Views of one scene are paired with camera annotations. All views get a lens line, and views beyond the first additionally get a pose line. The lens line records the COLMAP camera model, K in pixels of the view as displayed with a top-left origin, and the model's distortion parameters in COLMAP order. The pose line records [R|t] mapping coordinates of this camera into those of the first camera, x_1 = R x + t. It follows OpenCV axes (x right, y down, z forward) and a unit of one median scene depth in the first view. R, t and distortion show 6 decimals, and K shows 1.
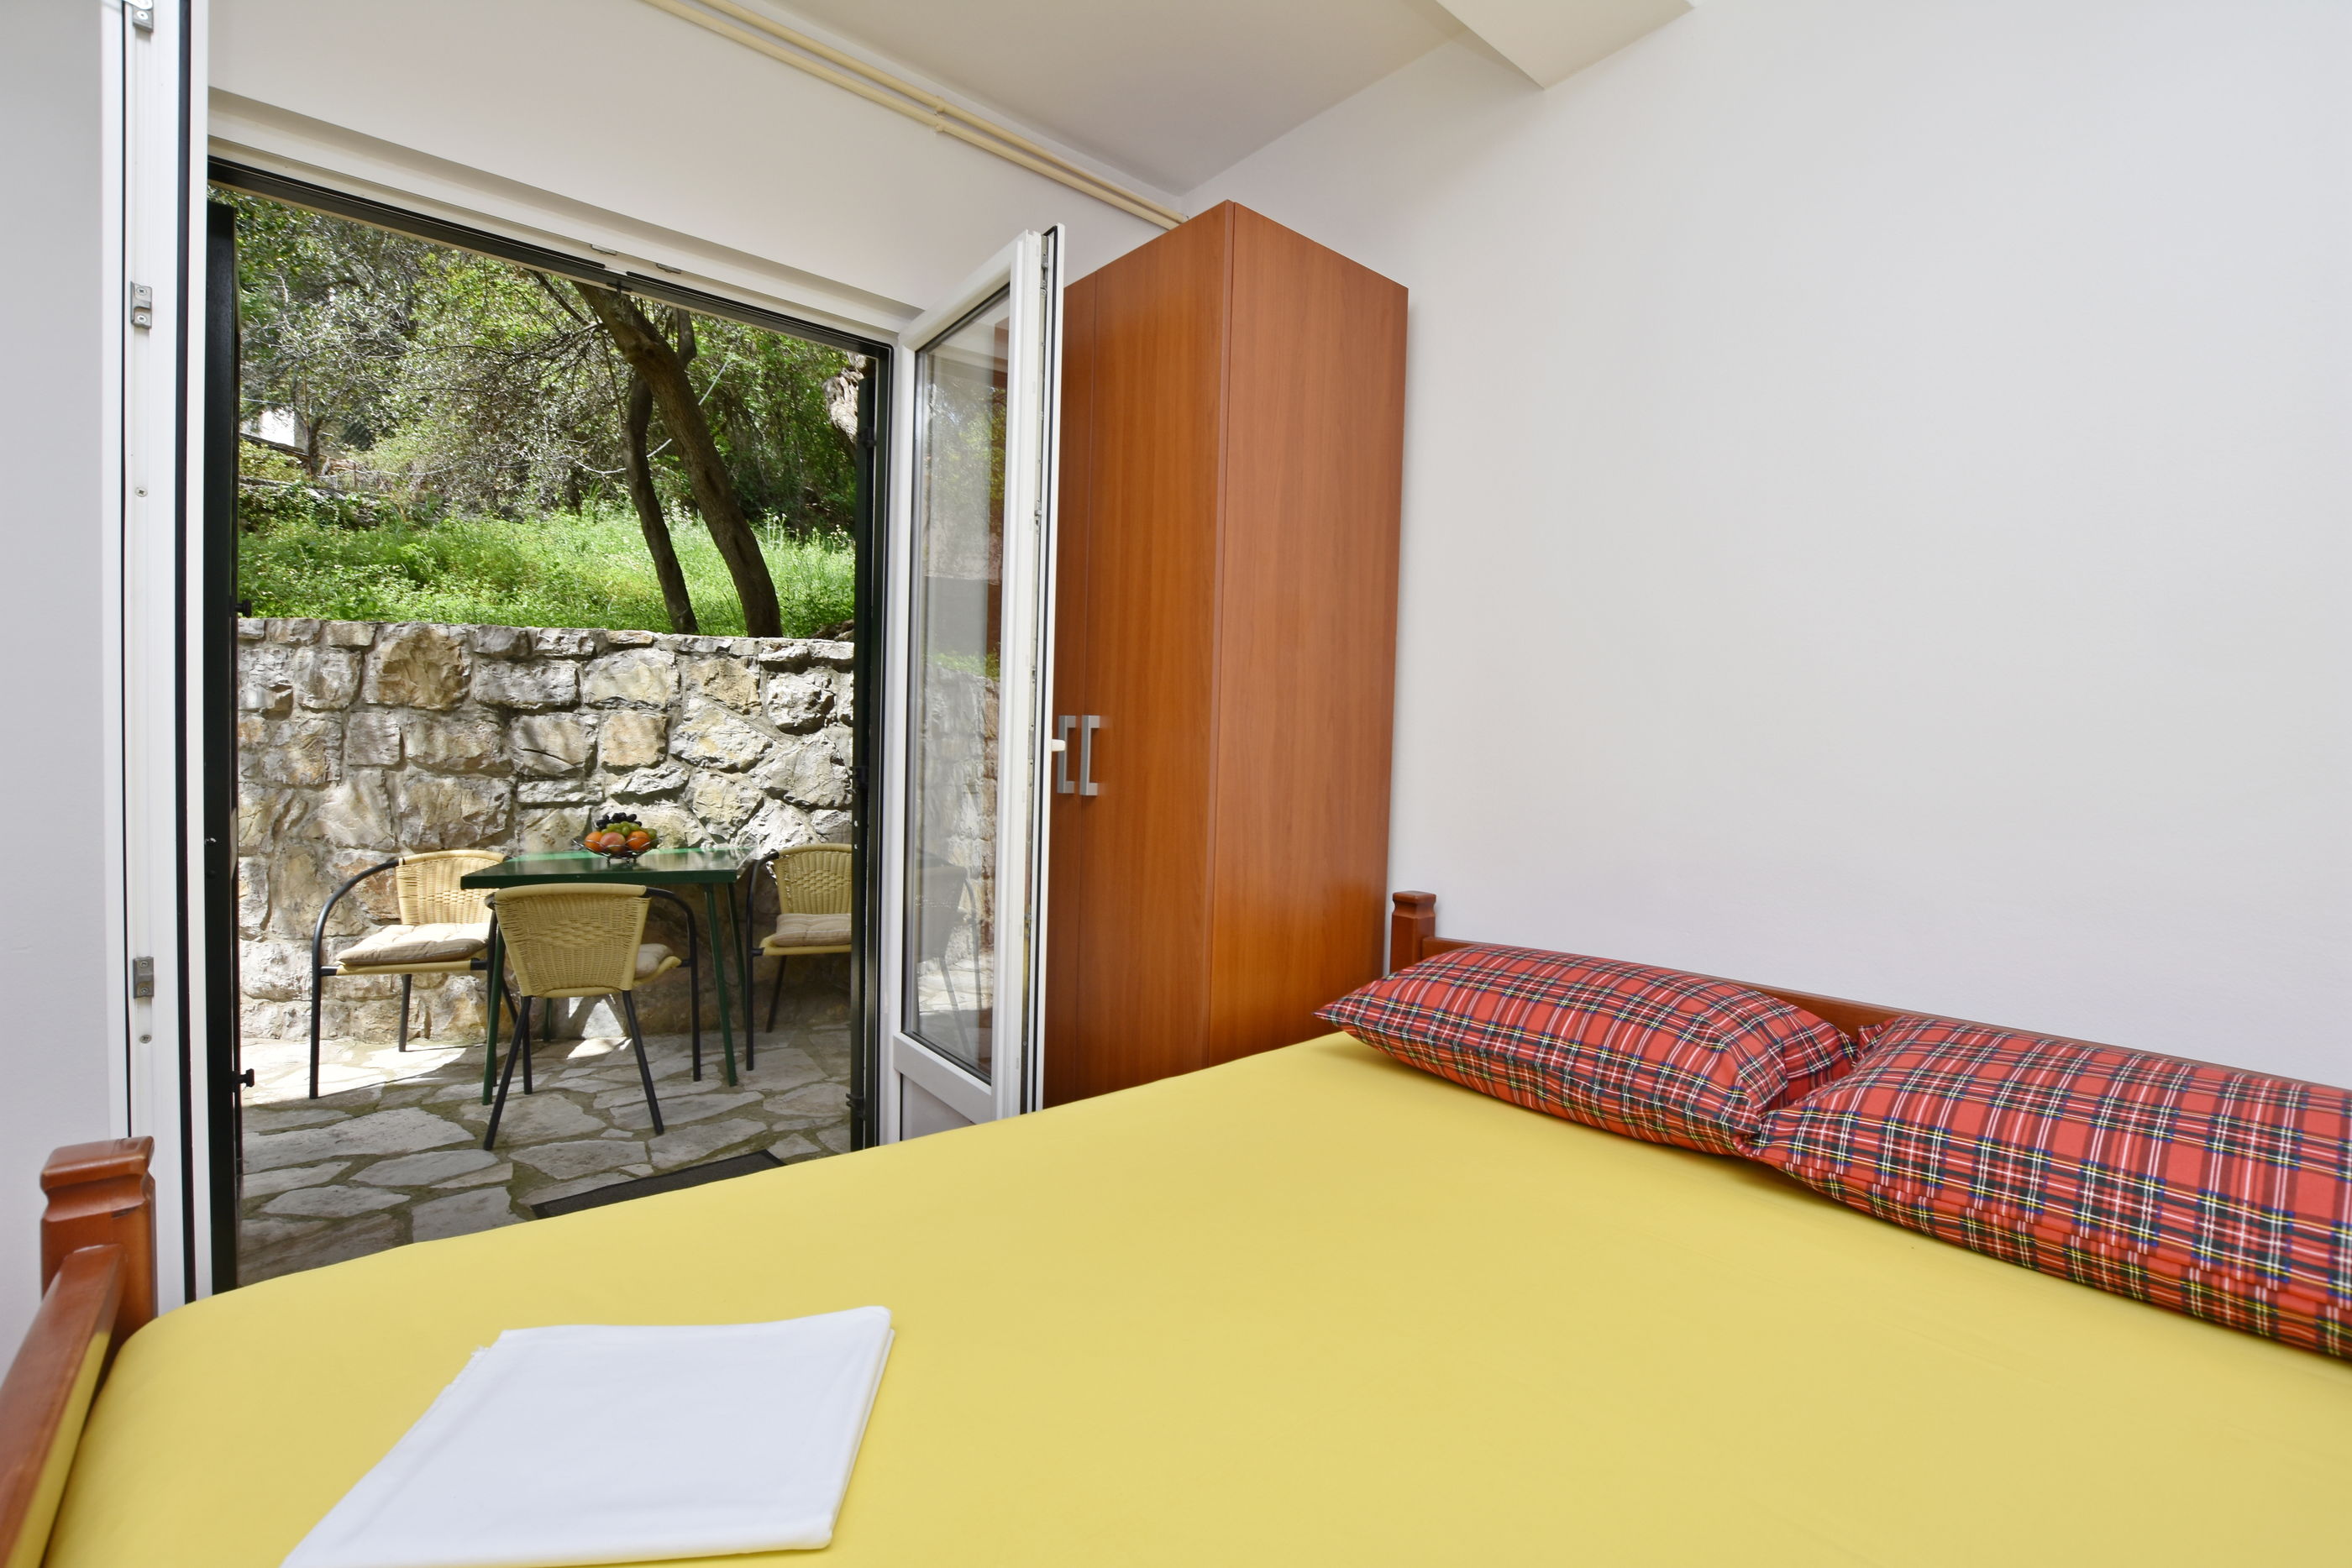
lens RADIAL K [[1041.8, 0, 1180.5], [0, 1041.8, 786.4], [0, 0, 1]] dist [-0.031536, 0.004217]
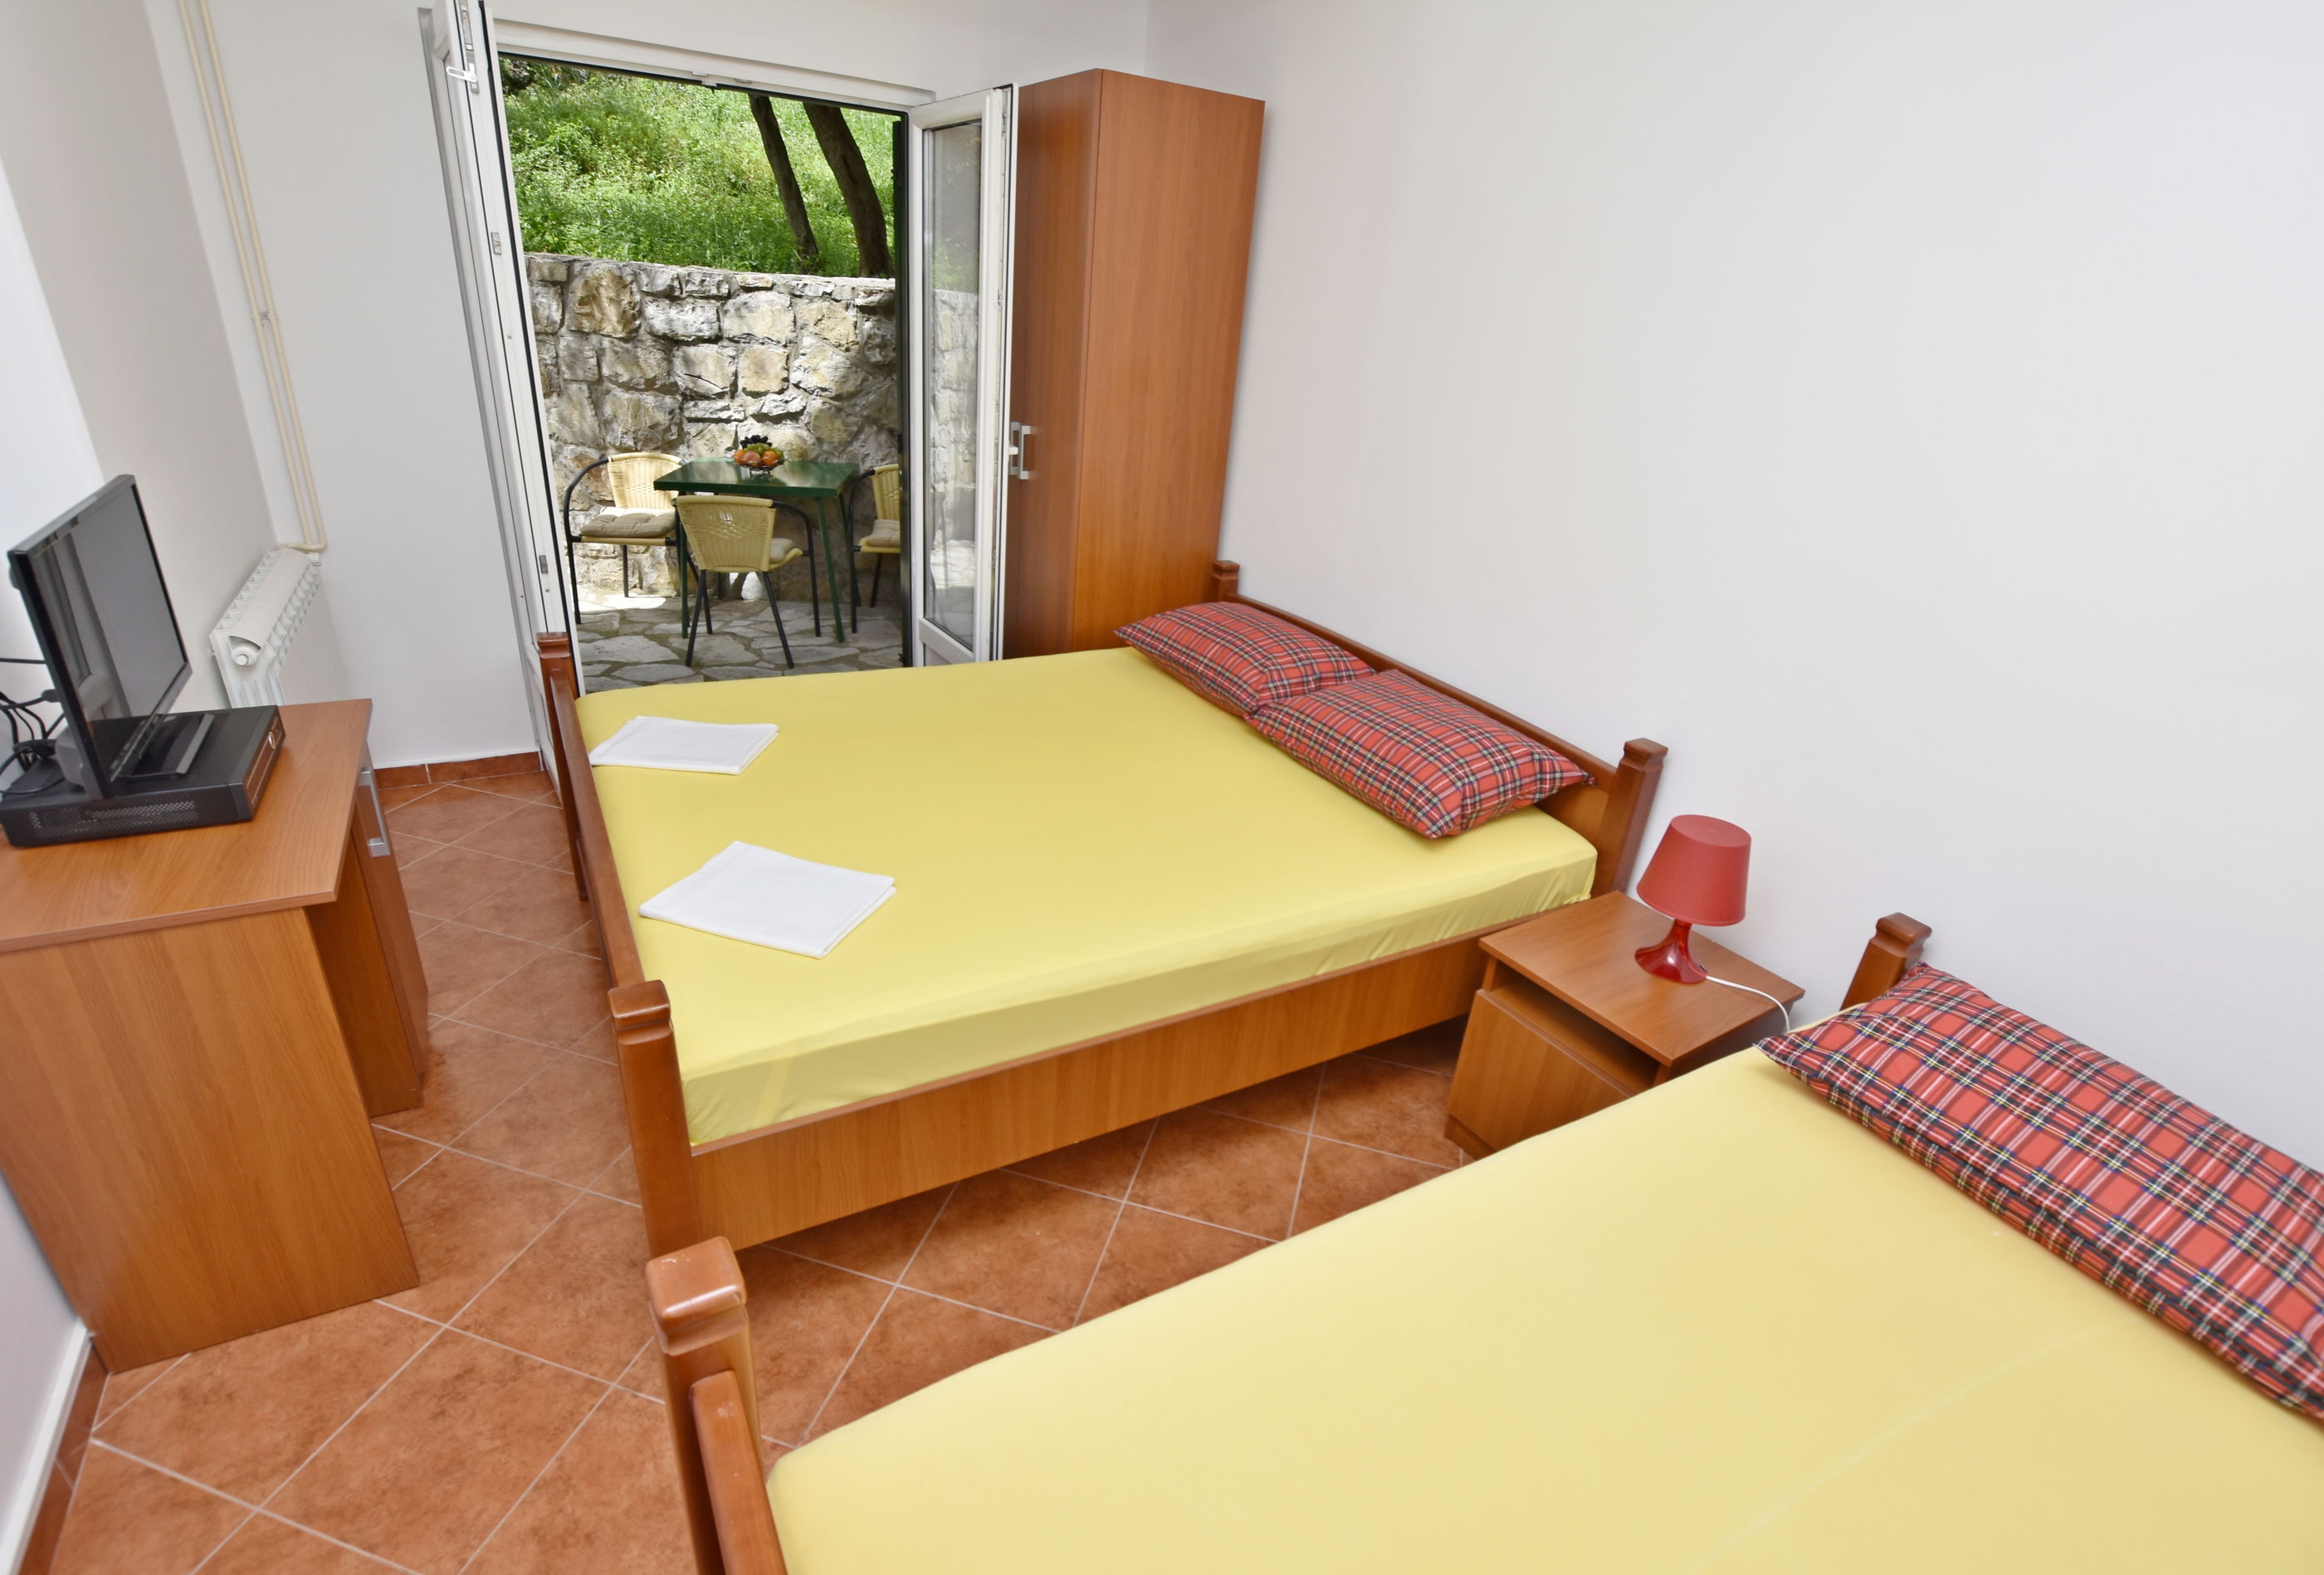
lens RADIAL K [[1087.9, 0, 1164.3], [0, 1087.9, 823.2], [0, 0, 1]] dist [-0.034918, 0.004426]
pose [[0.980812, 0.132442, -0.143060, 0.243762], [-0.065583, 0.915196, 0.397637, -0.103825], [0.183592, -0.380625, 0.906321, -0.362246]]
